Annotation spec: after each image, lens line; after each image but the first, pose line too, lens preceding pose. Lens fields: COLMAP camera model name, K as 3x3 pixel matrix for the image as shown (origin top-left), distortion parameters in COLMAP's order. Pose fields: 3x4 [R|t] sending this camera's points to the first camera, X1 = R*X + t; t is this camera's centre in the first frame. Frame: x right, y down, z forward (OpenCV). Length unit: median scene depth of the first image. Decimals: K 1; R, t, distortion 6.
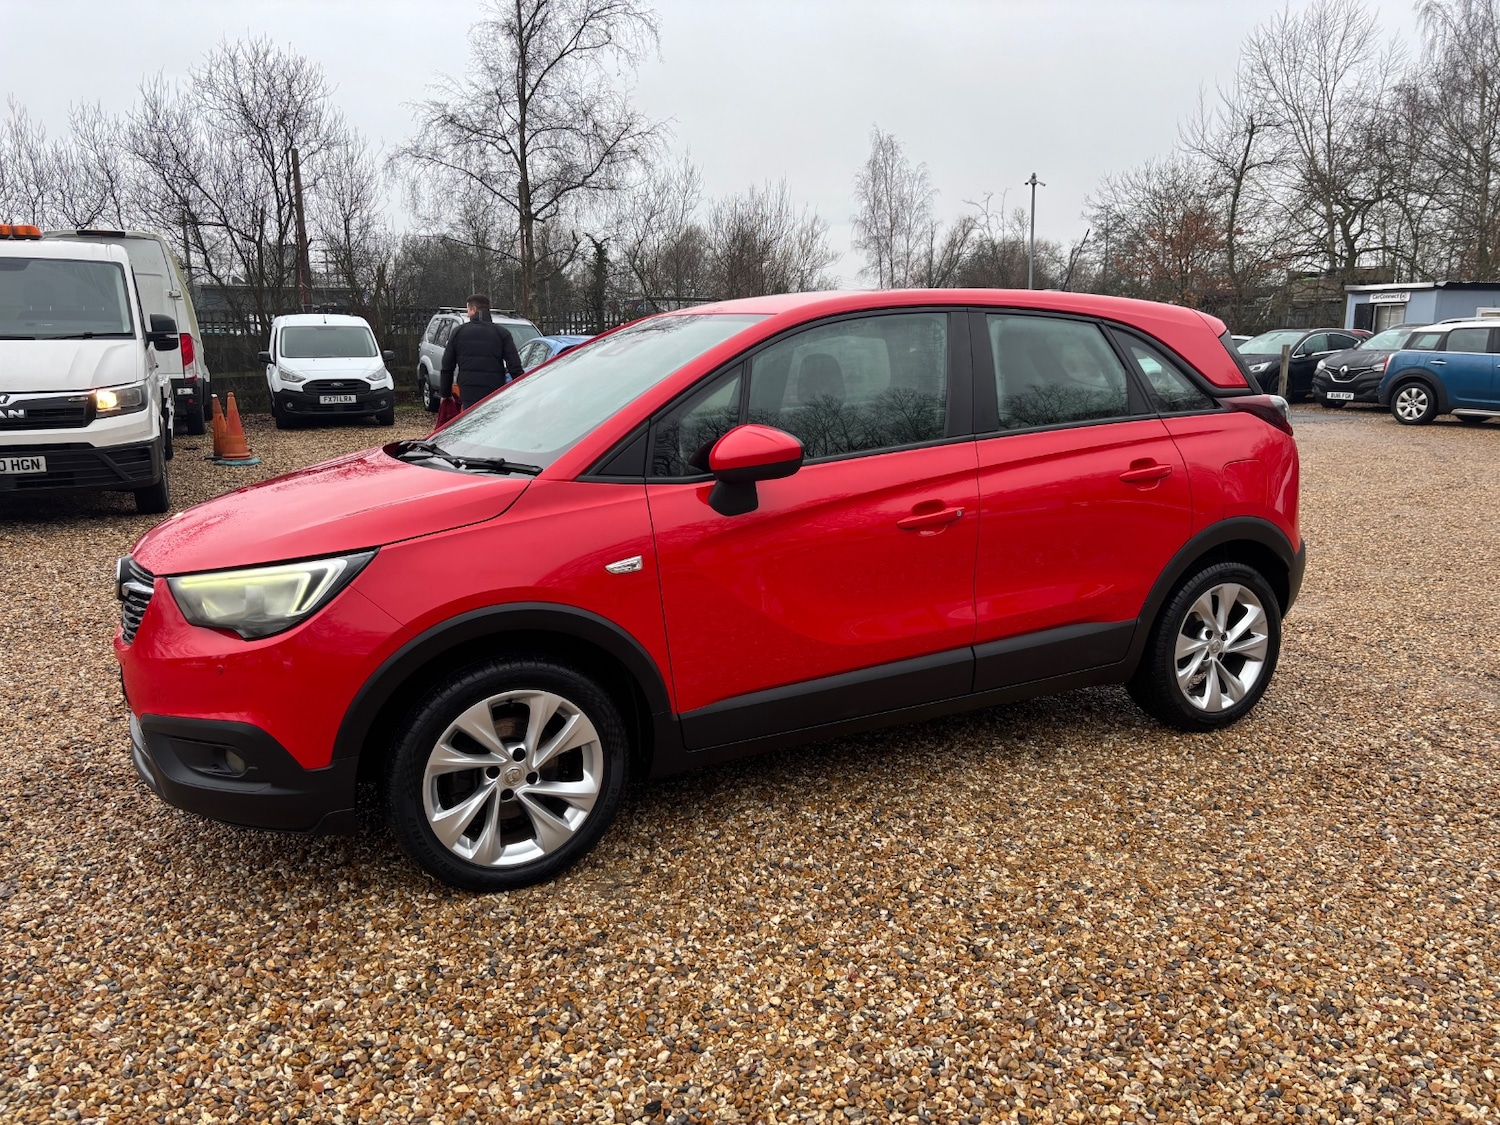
lens RADIAL K [[1137.8, 0, 700.6], [0, 1137.8, 565.4], [0, 0, 1]] dist [0.038790, -0.037864]
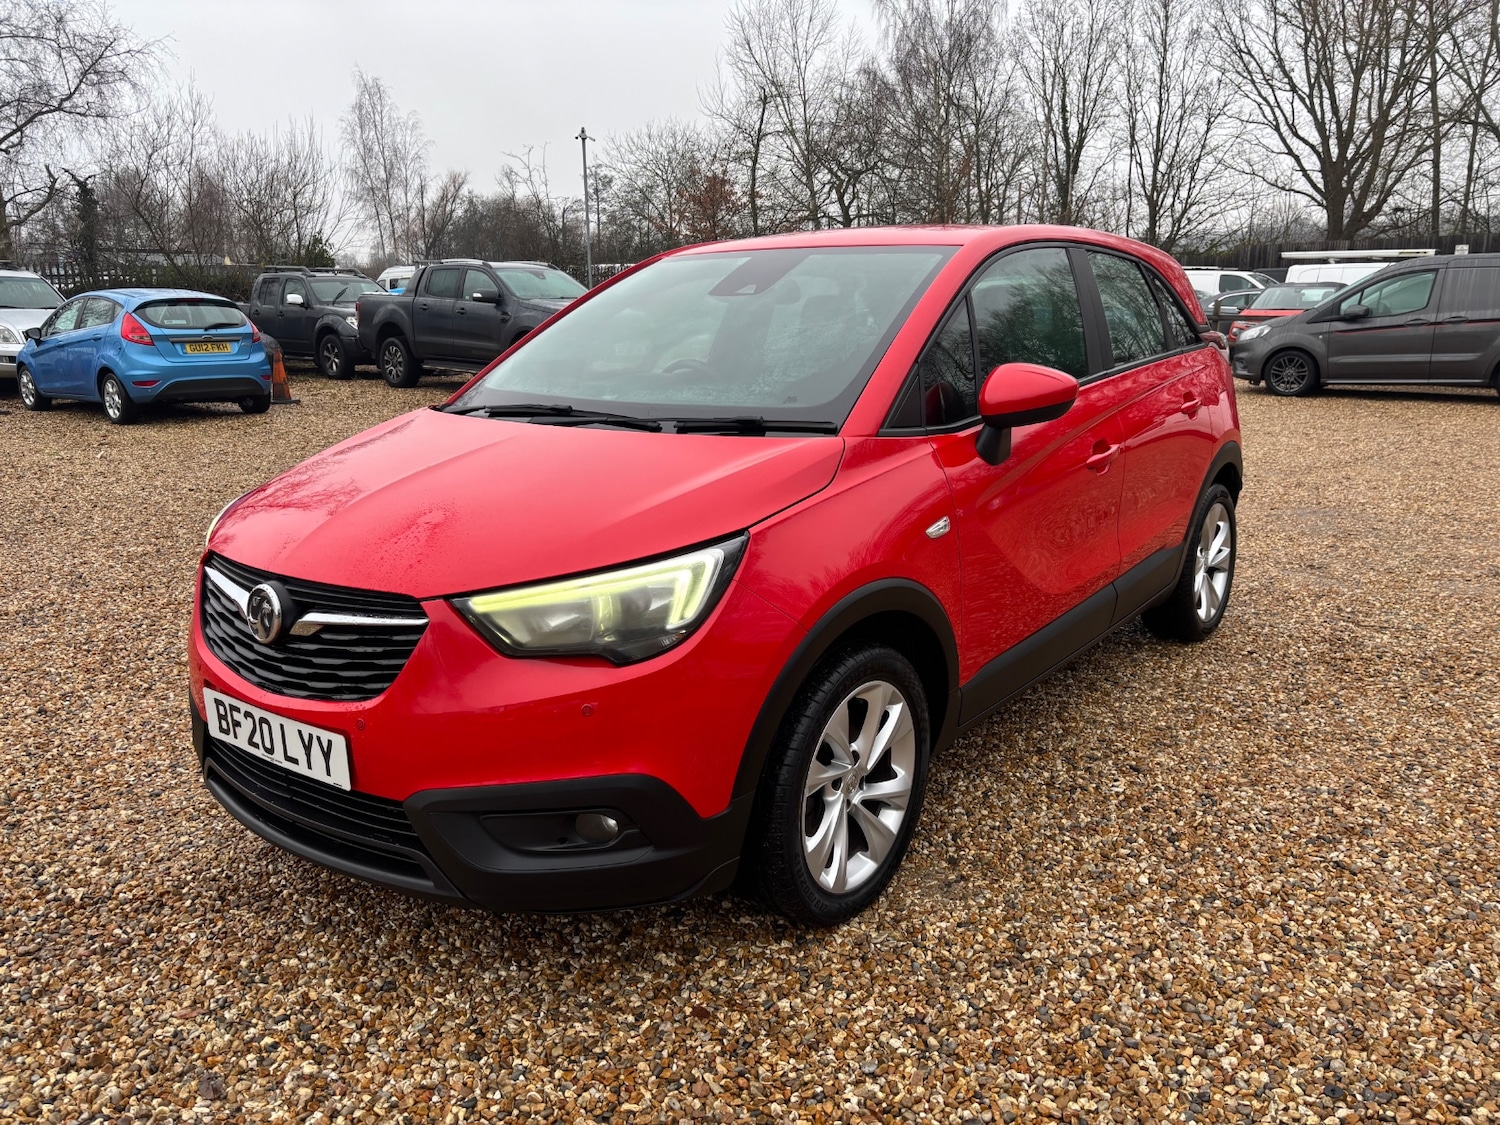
lens RADIAL K [[1151.1, 0, 721.6], [0, 1151.1, 580.5], [0, 0, 1]] dist [0.064245, -0.077300]
pose [[0.900616, -0.107050, 0.421226, -0.531141], [0.089306, 0.994092, 0.061692, -0.026313], [-0.425342, -0.017943, 0.904855, 0.228394]]
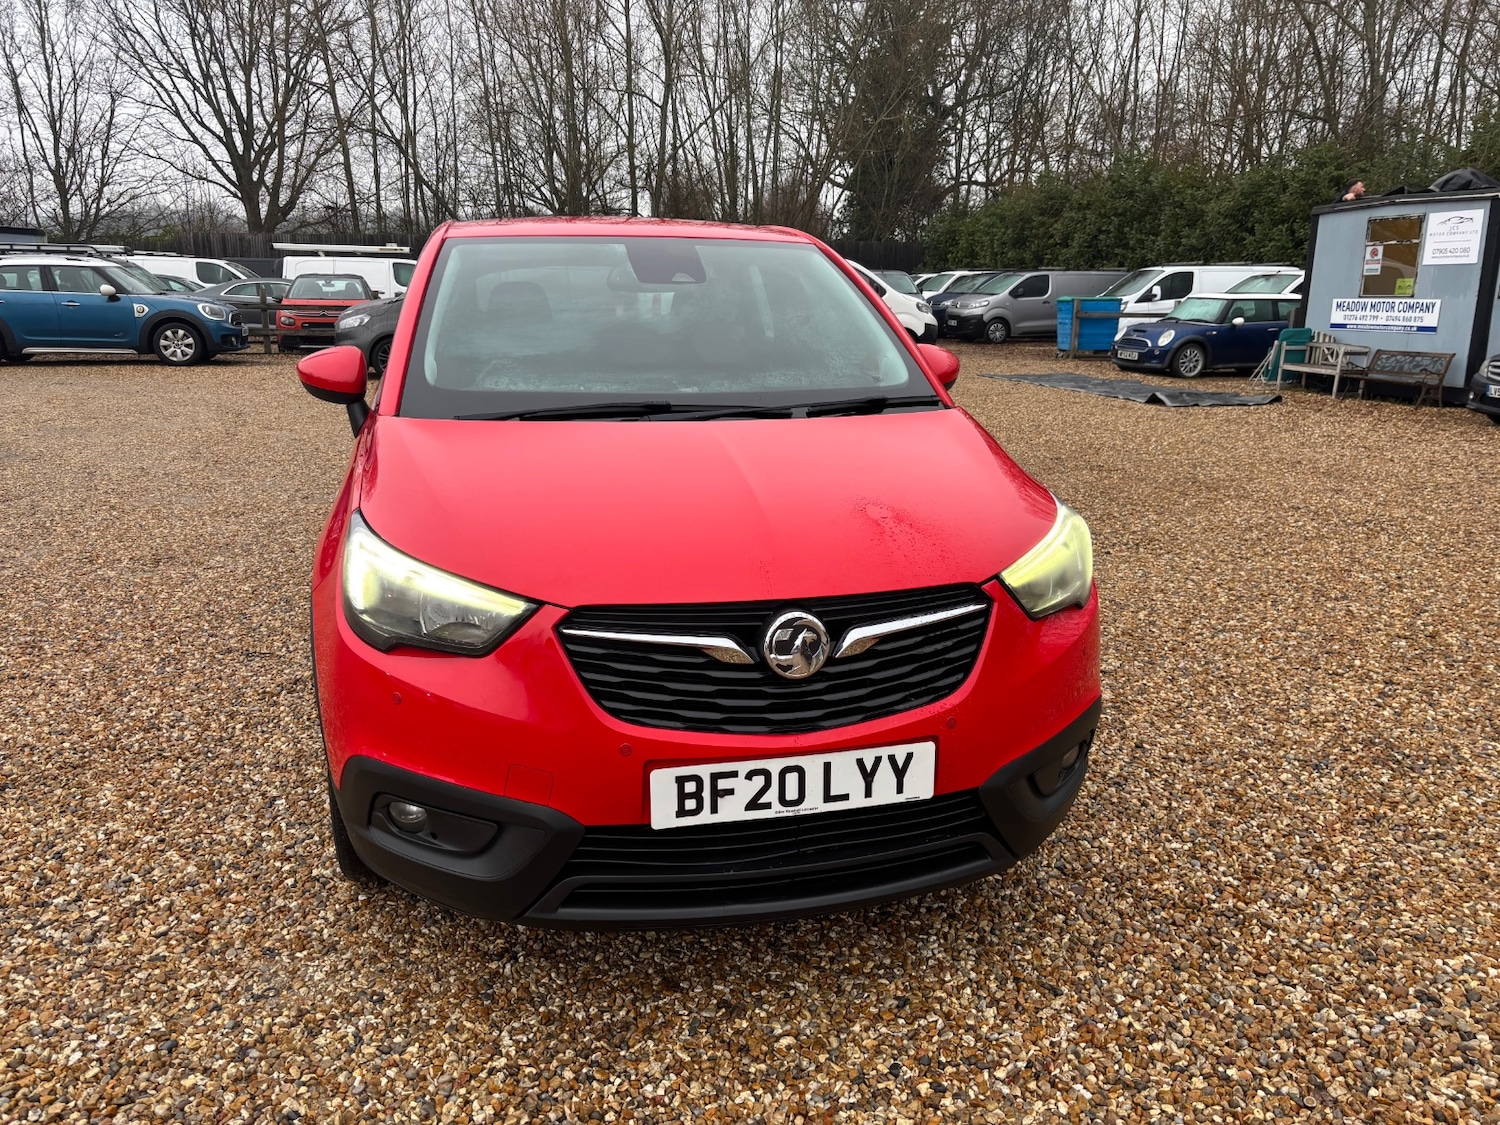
lens RADIAL K [[1175.1, 0, 750.0], [0, 1175.1, 562.5], [0, 0, 1]] dist [0.050720, -0.060875]
pose [[0.209319, -0.218383, 0.953150, -1.061417], [0.180611, 0.966606, 0.181803, -0.144627], [-0.961023, 0.134094, 0.241771, 0.832211]]
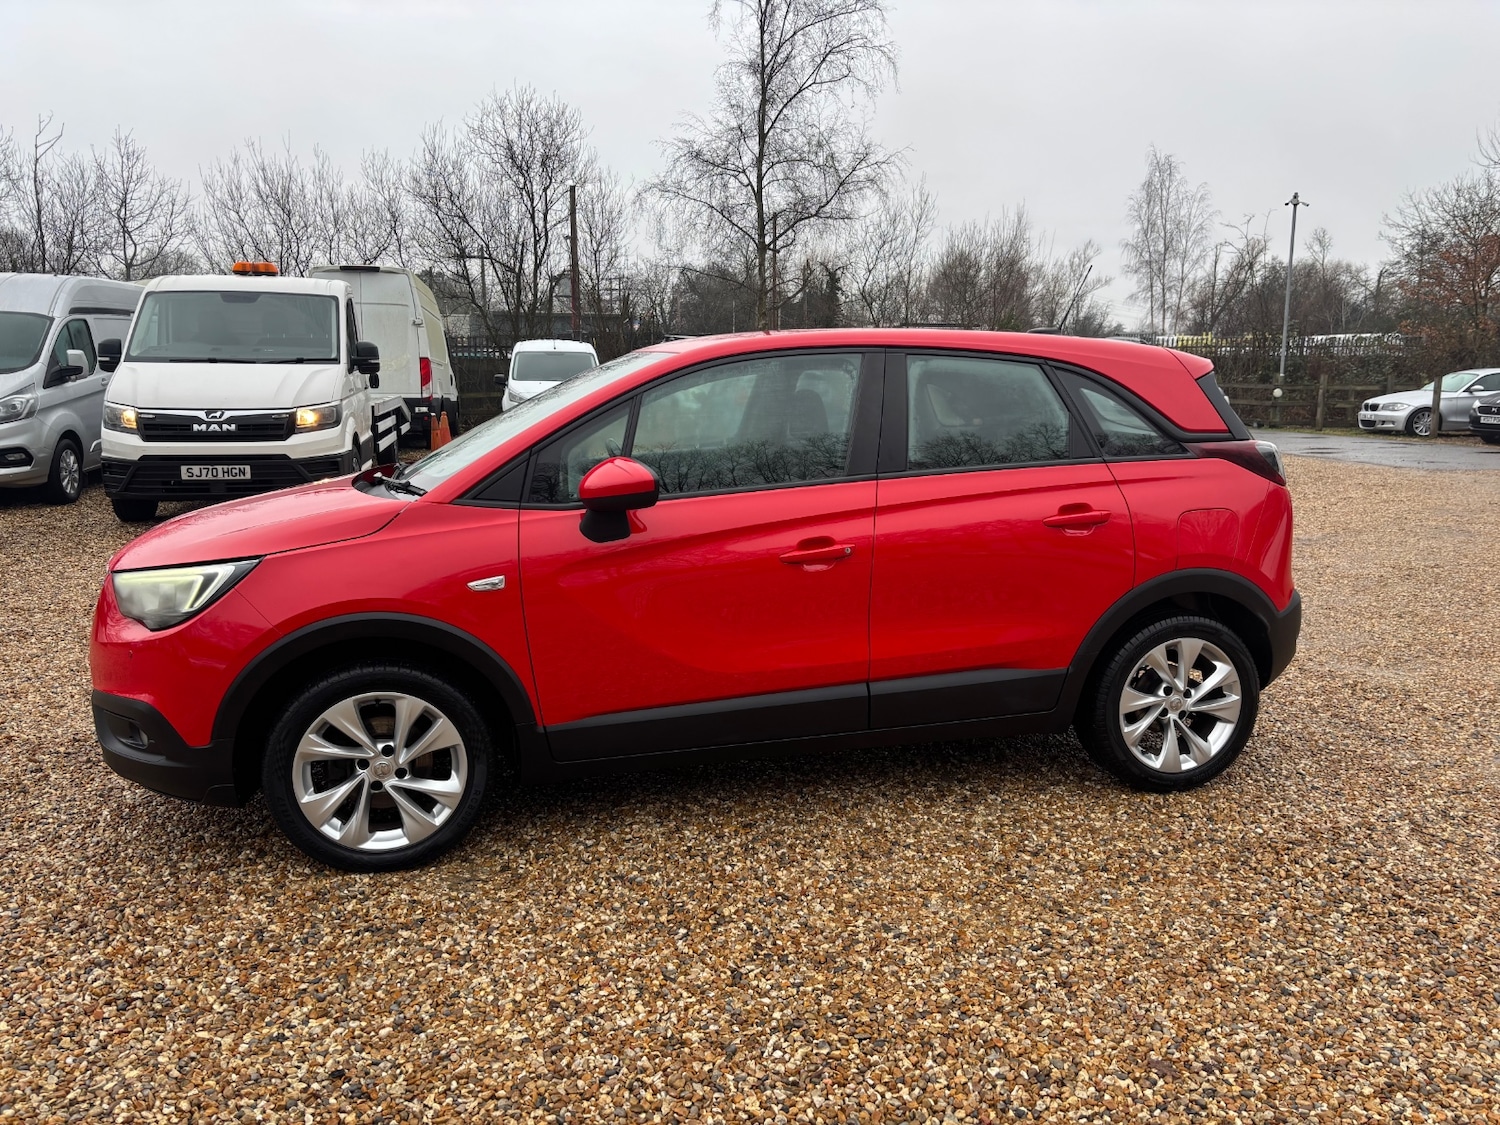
lens RADIAL K [[1127.1, 0, 712.1], [0, 1127.1, 569.5], [0, 0, 1]] dist [0.016146, 0.004326]
pose [[0.975287, 0.050159, -0.215172, 0.328012], [-0.053470, 0.998523, -0.009590, -0.012942], [0.214373, 0.020858, 0.976529, -0.000435]]
